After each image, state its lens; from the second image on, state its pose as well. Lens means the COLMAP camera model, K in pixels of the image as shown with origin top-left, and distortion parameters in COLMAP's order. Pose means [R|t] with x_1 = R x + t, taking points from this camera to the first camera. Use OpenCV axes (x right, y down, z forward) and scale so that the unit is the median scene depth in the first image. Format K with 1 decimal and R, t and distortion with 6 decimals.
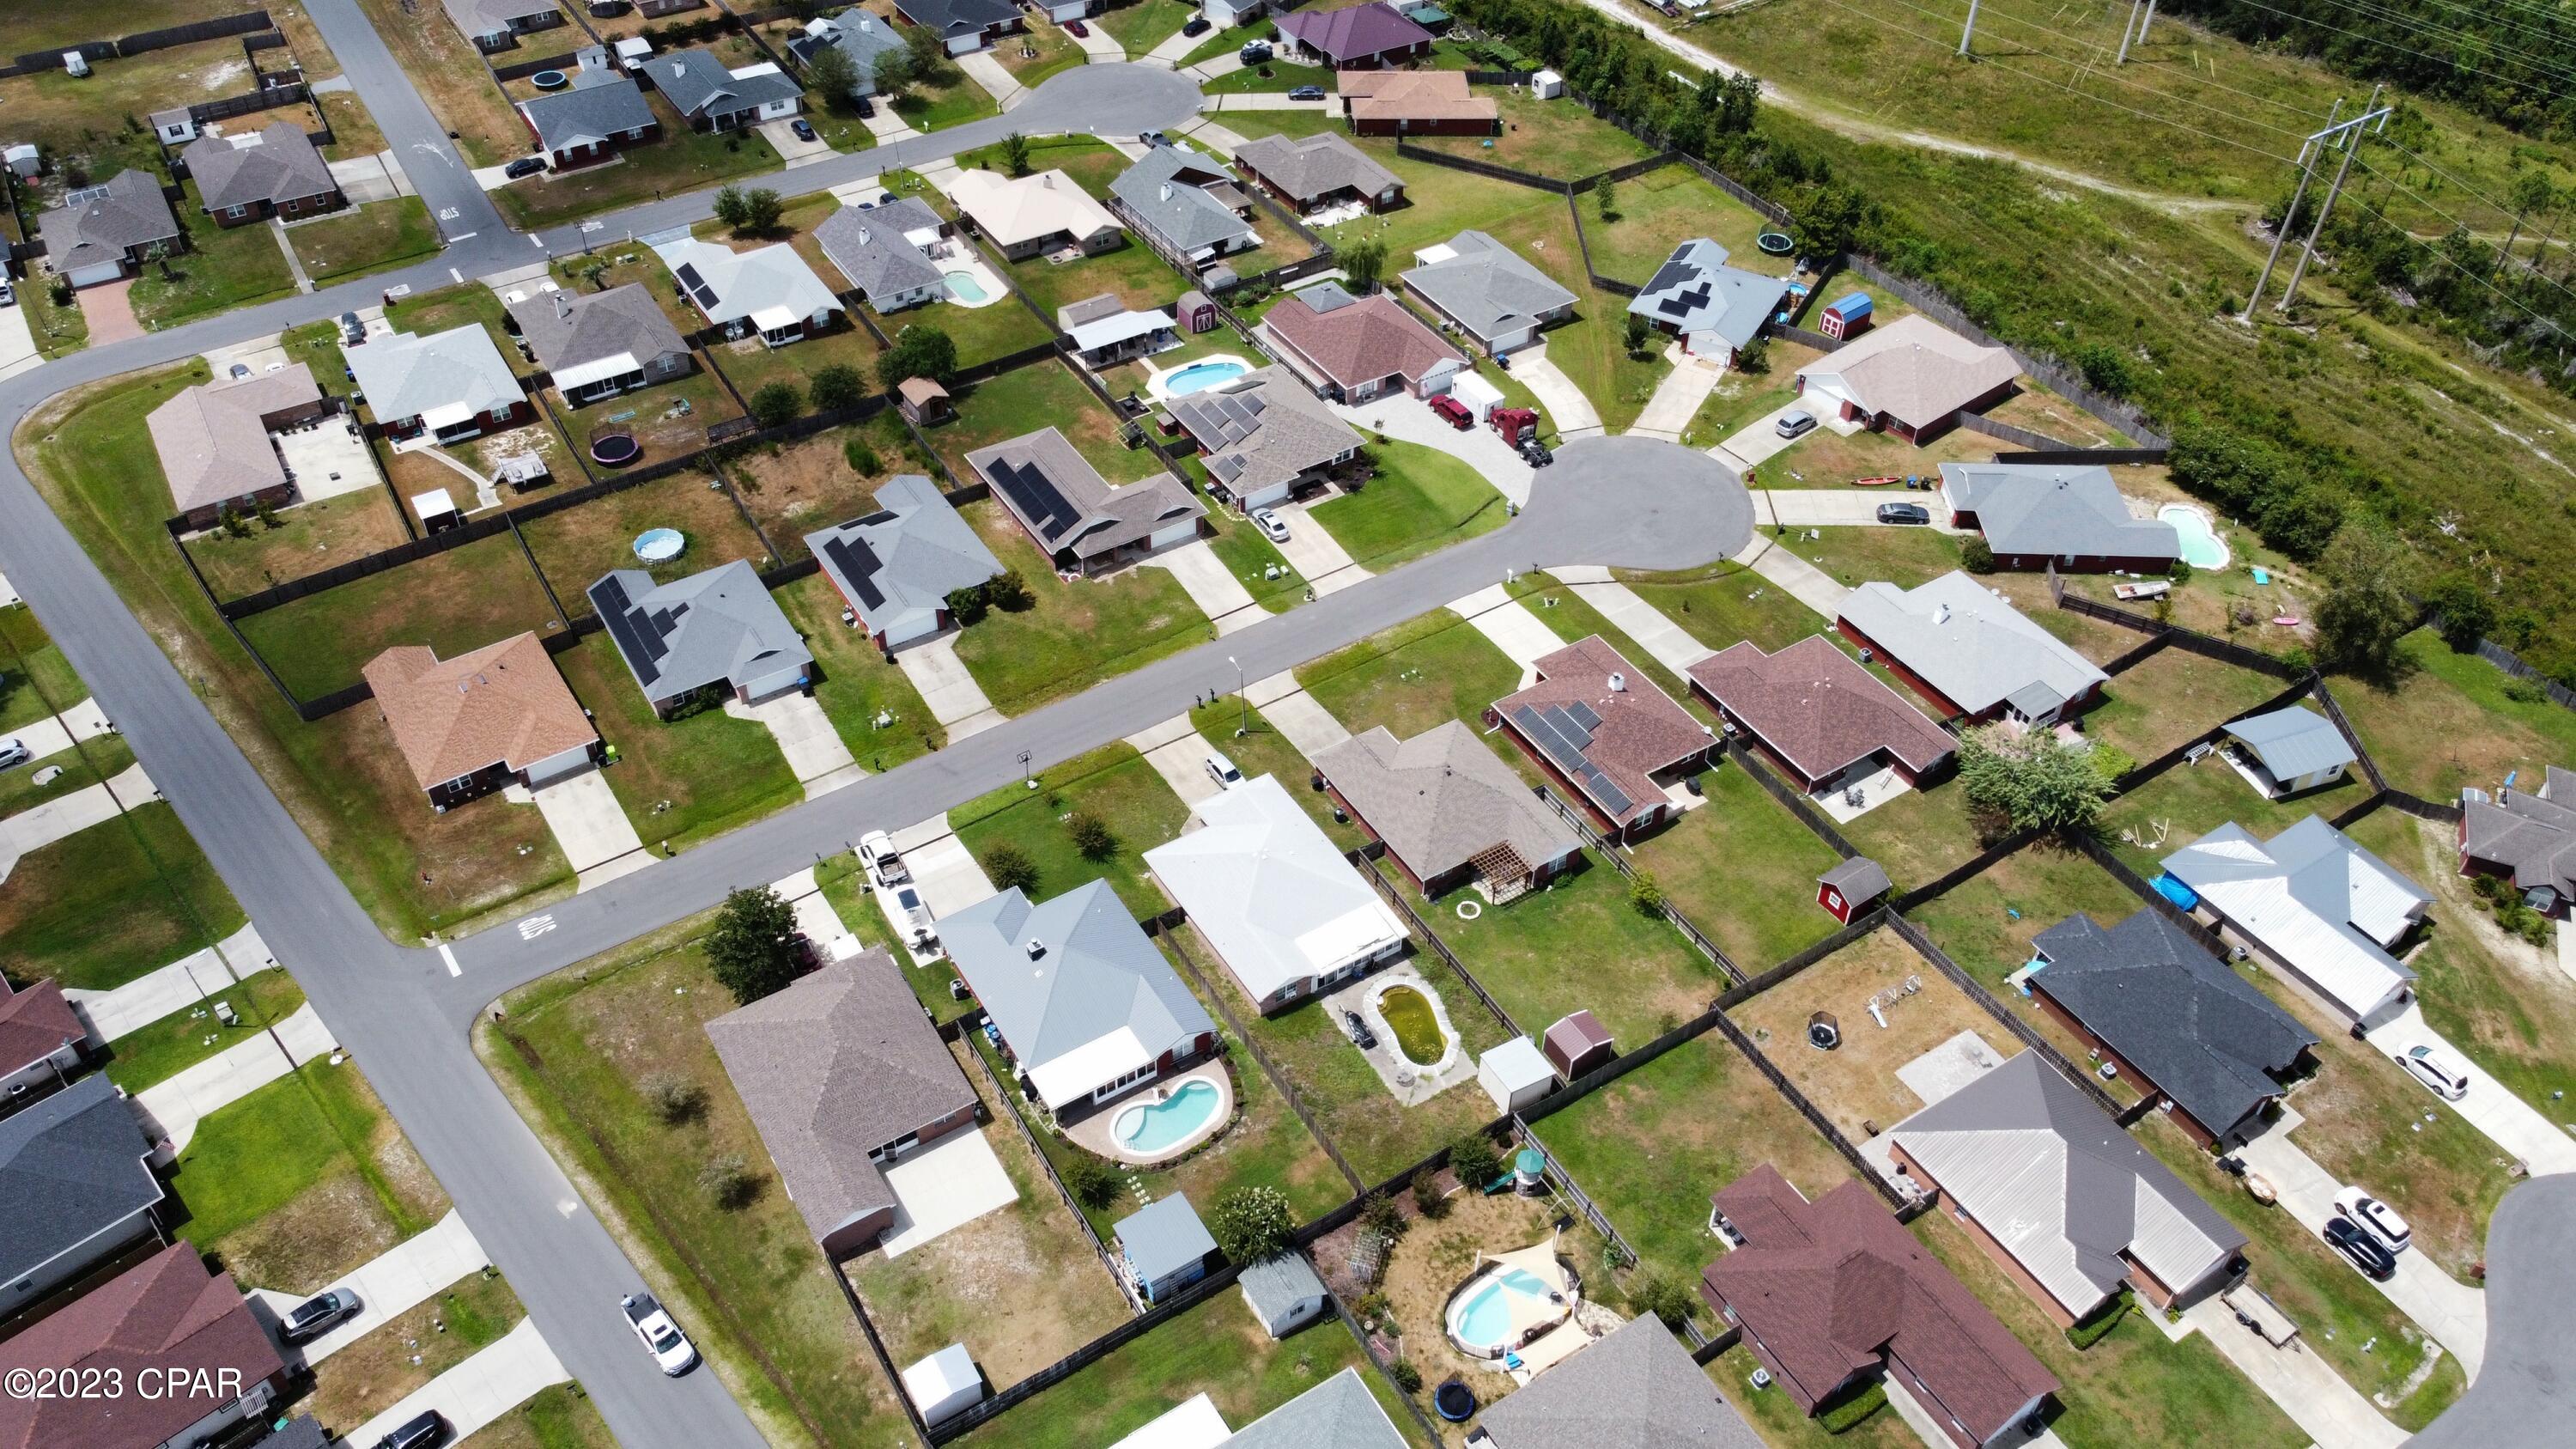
lens RADIAL K [[1956.4, 0, 1279.0], [0, 1956.4, 700.2], [0, 0, 1]] dist [0.002744, -0.008924]
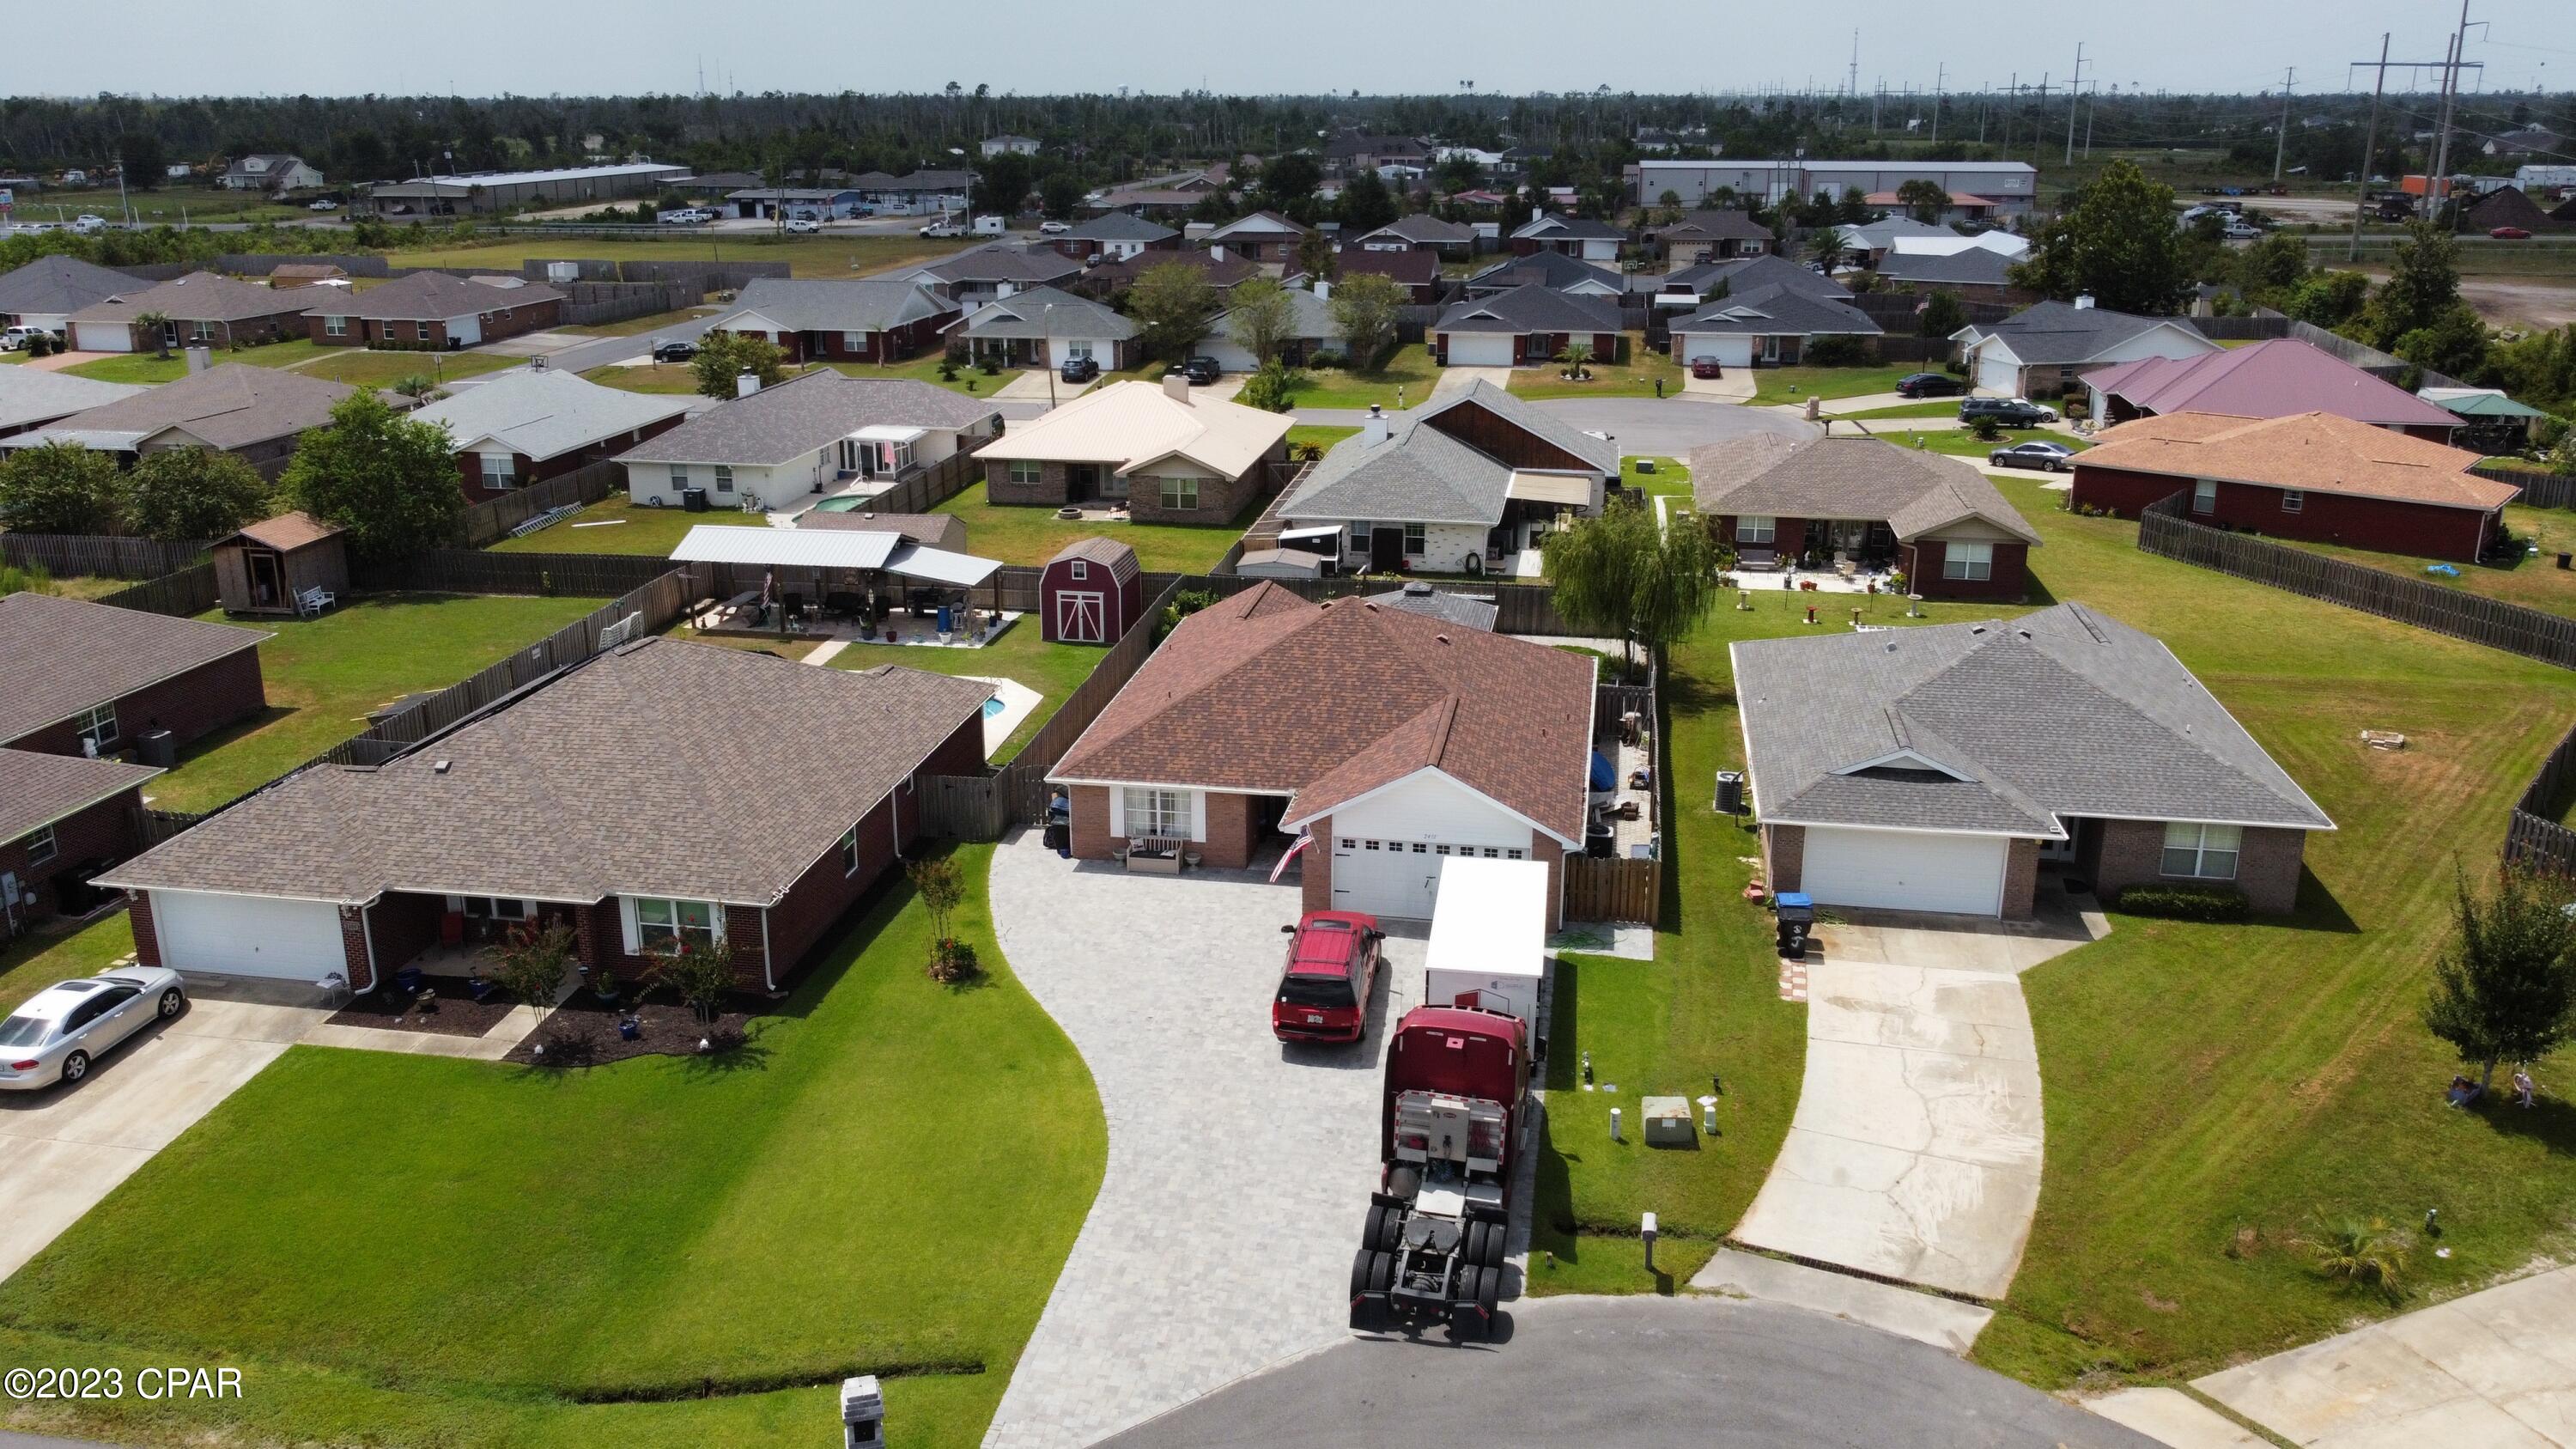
lens RADIAL K [[1956.4, 0, 1279.0], [0, 1956.4, 700.2], [0, 0, 1]] dist [0.002744, -0.008924]
pose [[0.743248, 0.185061, -0.642911, 0.219944], [-0.435210, 0.863596, -0.254547, -0.116470], [0.508109, 0.468993, 0.722406, 0.828367]]
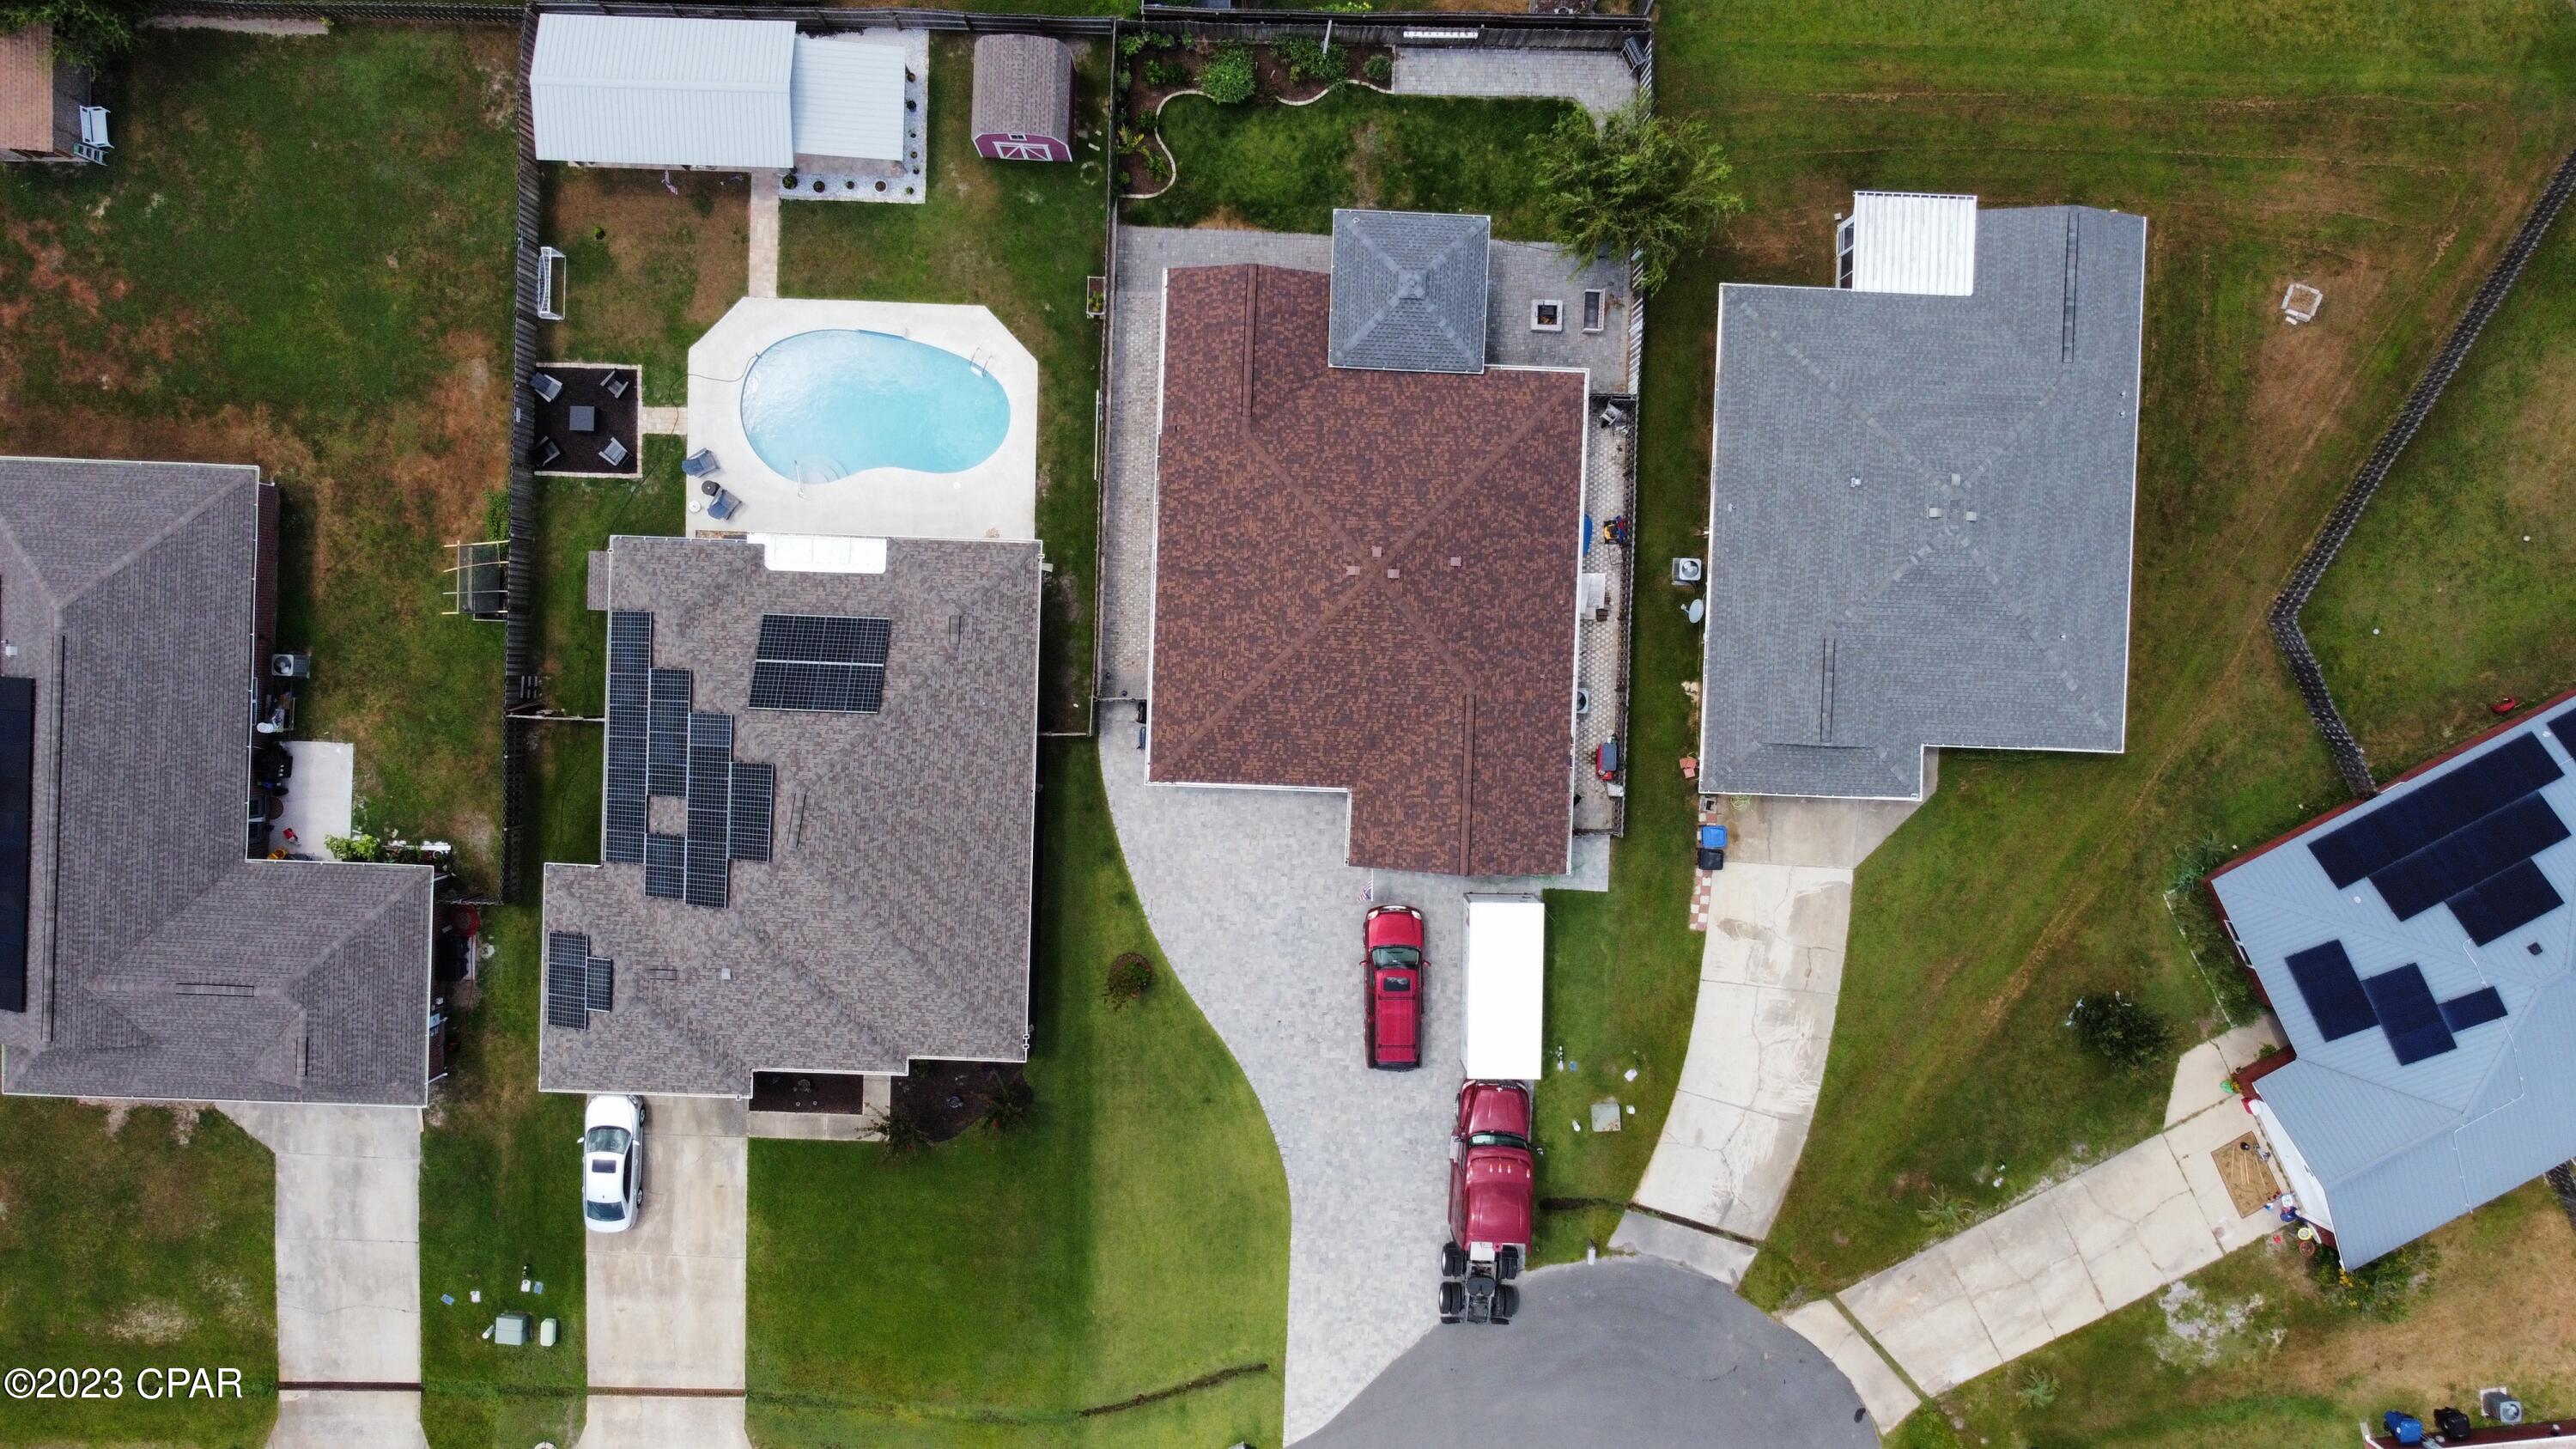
lens RADIAL K [[1956.4, 0, 1279.0], [0, 1956.4, 700.2], [0, 0, 1]] dist [0.002744, -0.008924]
pose [[0.828114, 0.560483, 0.009270, 0.042134], [-0.375283, 0.542046, 0.751897, -0.415181], [0.416400, -0.626135, 0.659216, 0.809530]]
